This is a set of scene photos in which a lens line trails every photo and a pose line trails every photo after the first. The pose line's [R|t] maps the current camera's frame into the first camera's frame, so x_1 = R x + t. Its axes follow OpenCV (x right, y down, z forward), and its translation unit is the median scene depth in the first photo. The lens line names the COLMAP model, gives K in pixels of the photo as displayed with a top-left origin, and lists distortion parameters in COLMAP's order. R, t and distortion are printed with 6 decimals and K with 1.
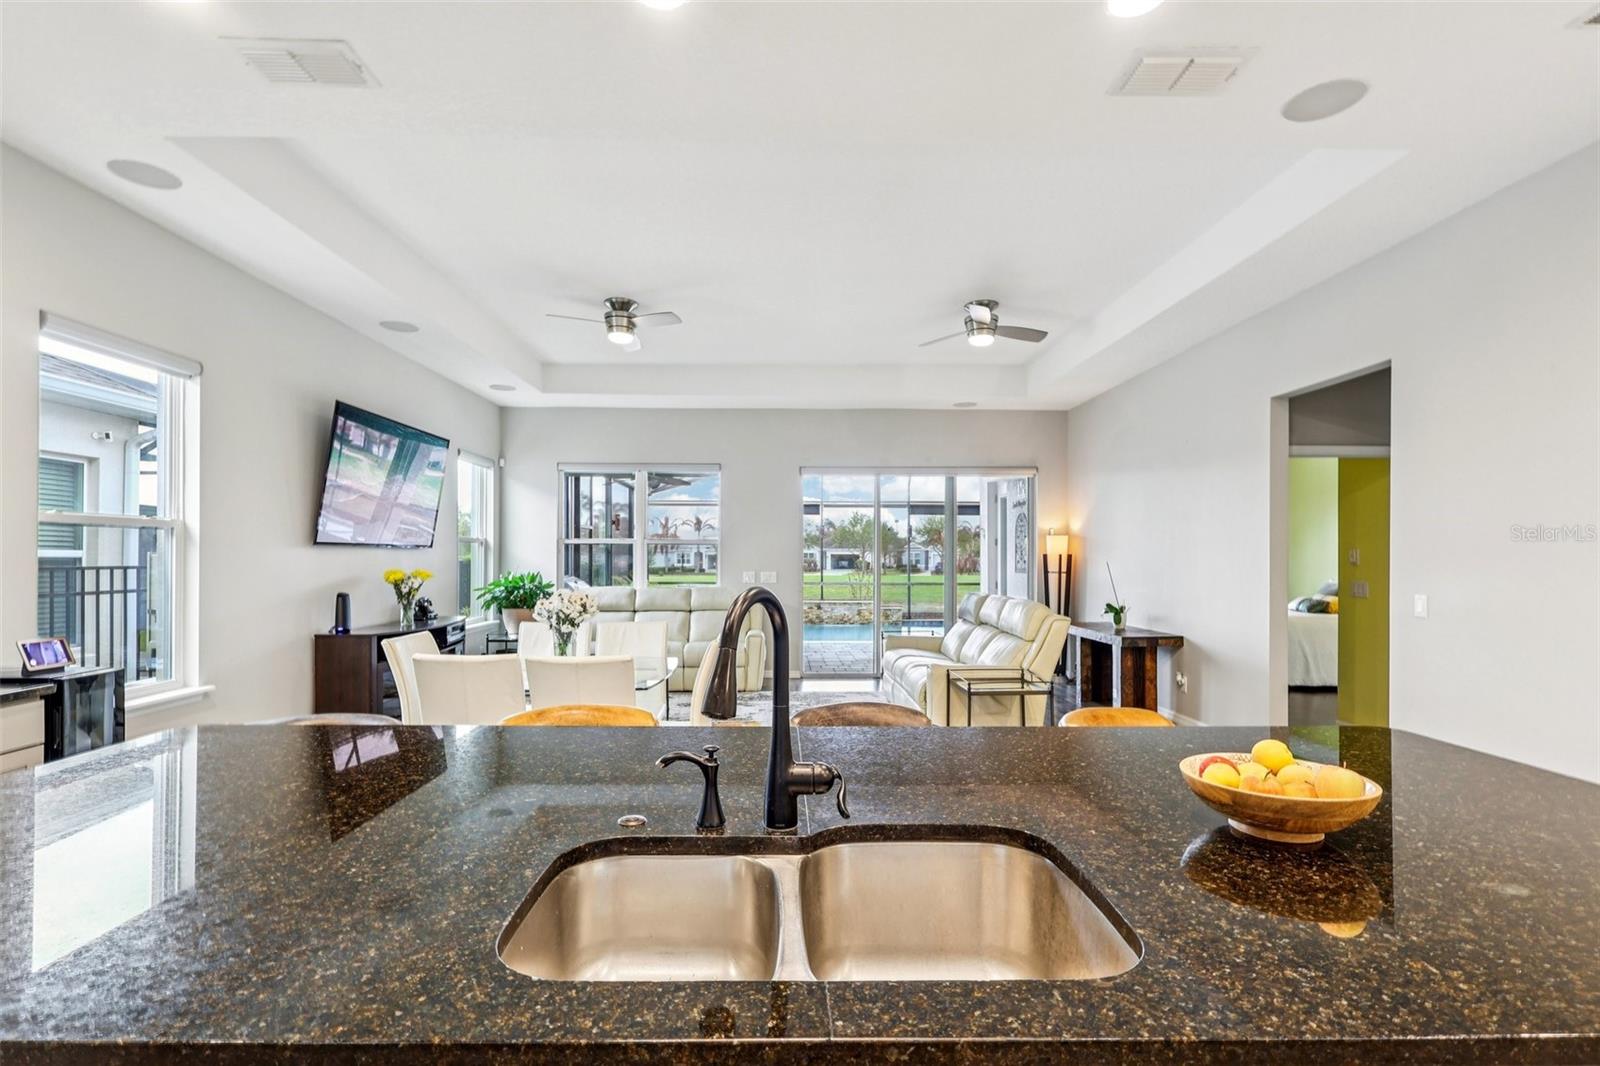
lens RADIAL K [[742.7, 0, 813.4], [0, 742.7, 543.5], [0, 0, 1]] dist [-0.004277, 0.001295]
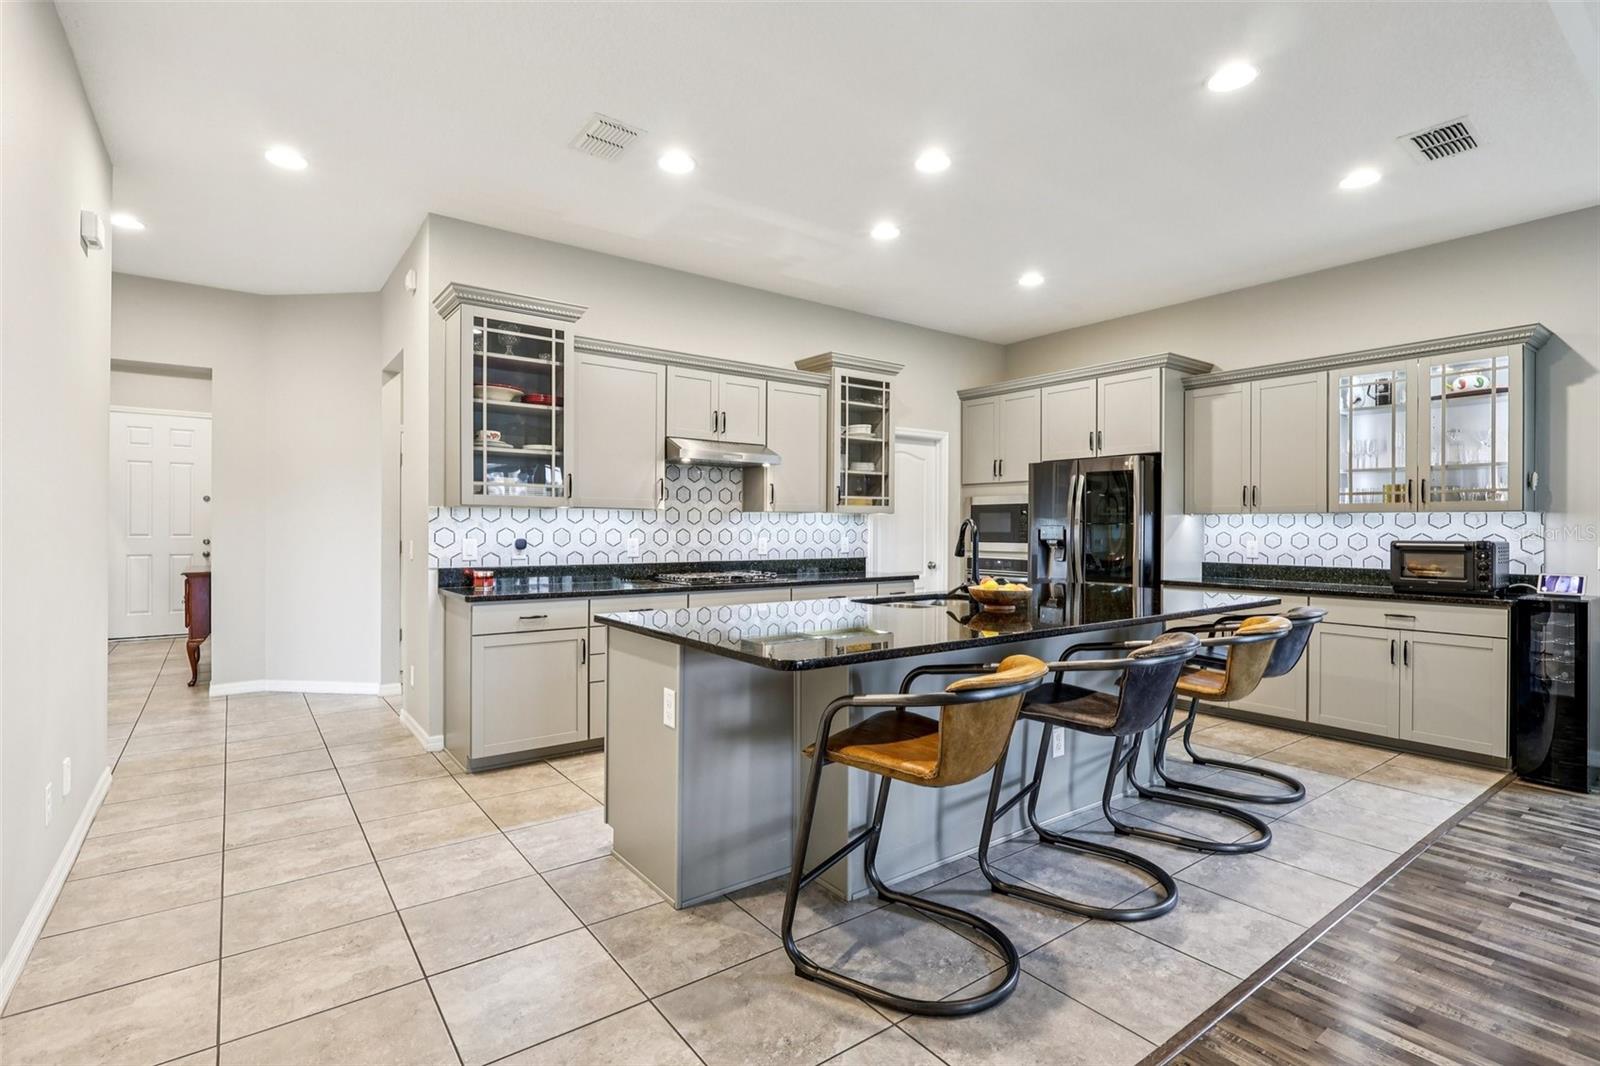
lens RADIAL K [[759.8, 0, 803.8], [0, 759.8, 528.8], [0, 0, 1]] dist [0.001200, -0.000746]
pose [[-0.813207, -0.007667, -0.581924, 0.317572], [0.003071, 0.999843, -0.017464, 0.020134], [0.581967, -0.015989, -0.813055, 0.432601]]
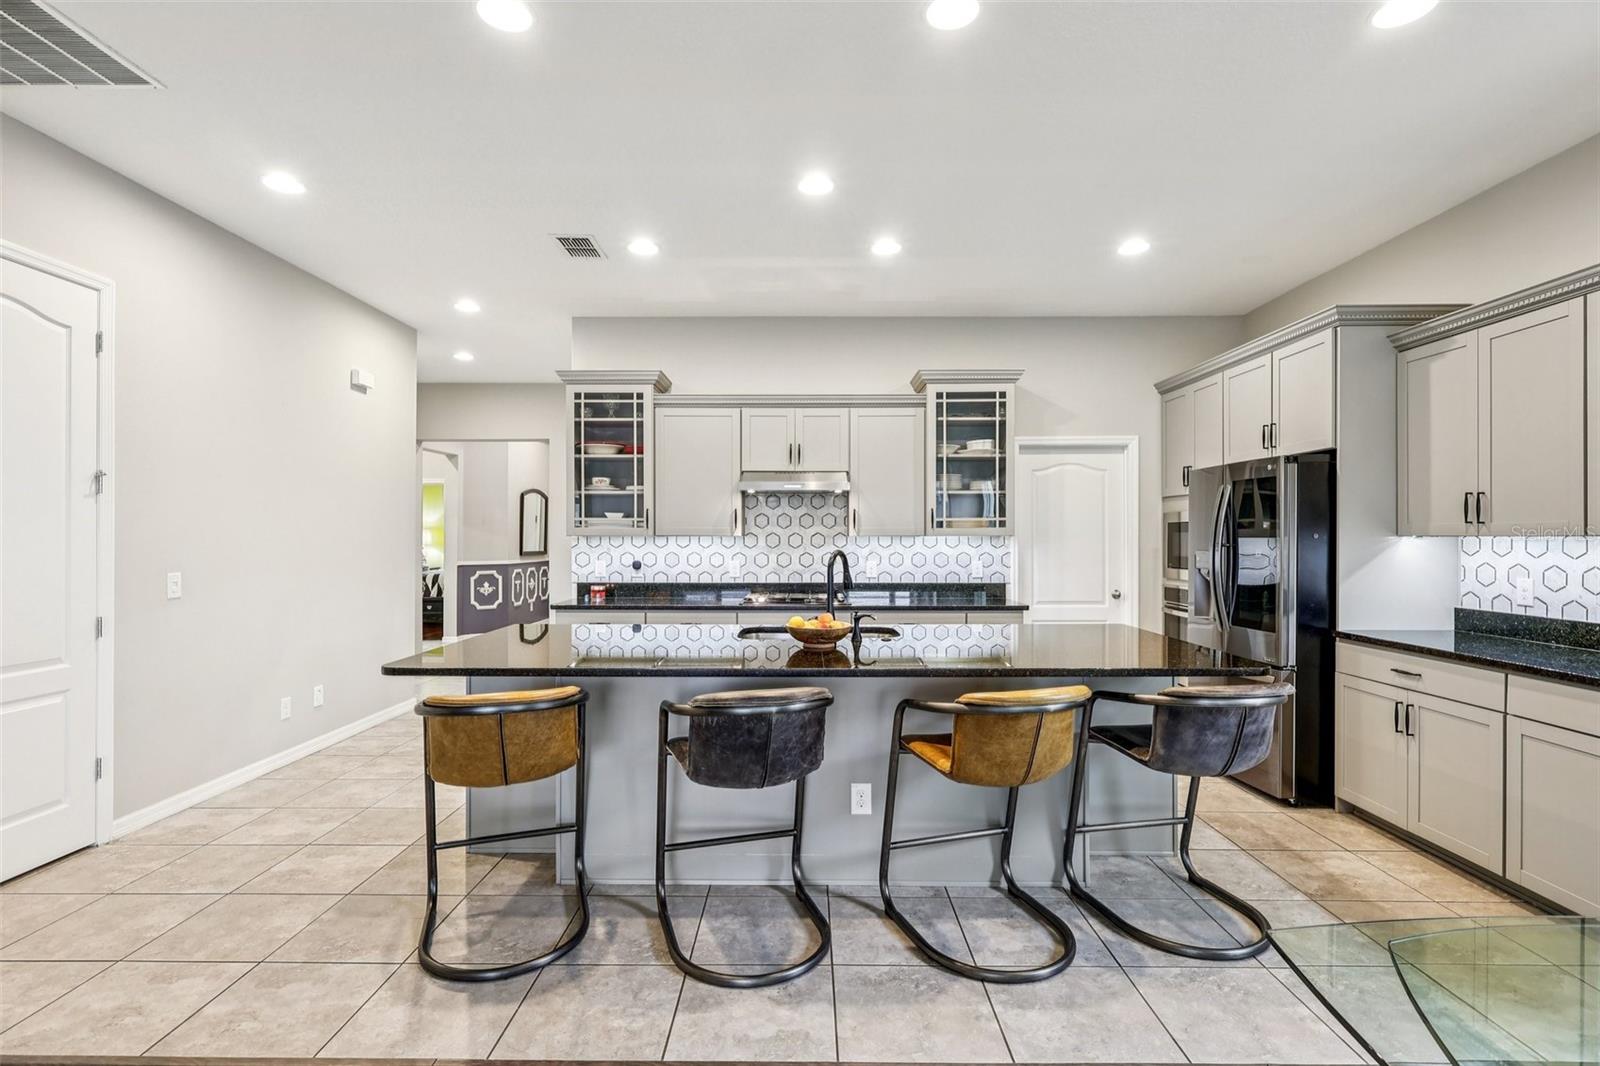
lens RADIAL K [[759.8, 0, 801.6], [0, 759.8, 537.7], [0, 0, 1]] dist [0.001200, -0.000746]
pose [[-0.999448, -0.005058, 0.032828, -0.004471], [-0.005669, 0.999812, -0.018540, 0.008286], [-0.032728, -0.018716, -0.999289, 0.548210]]
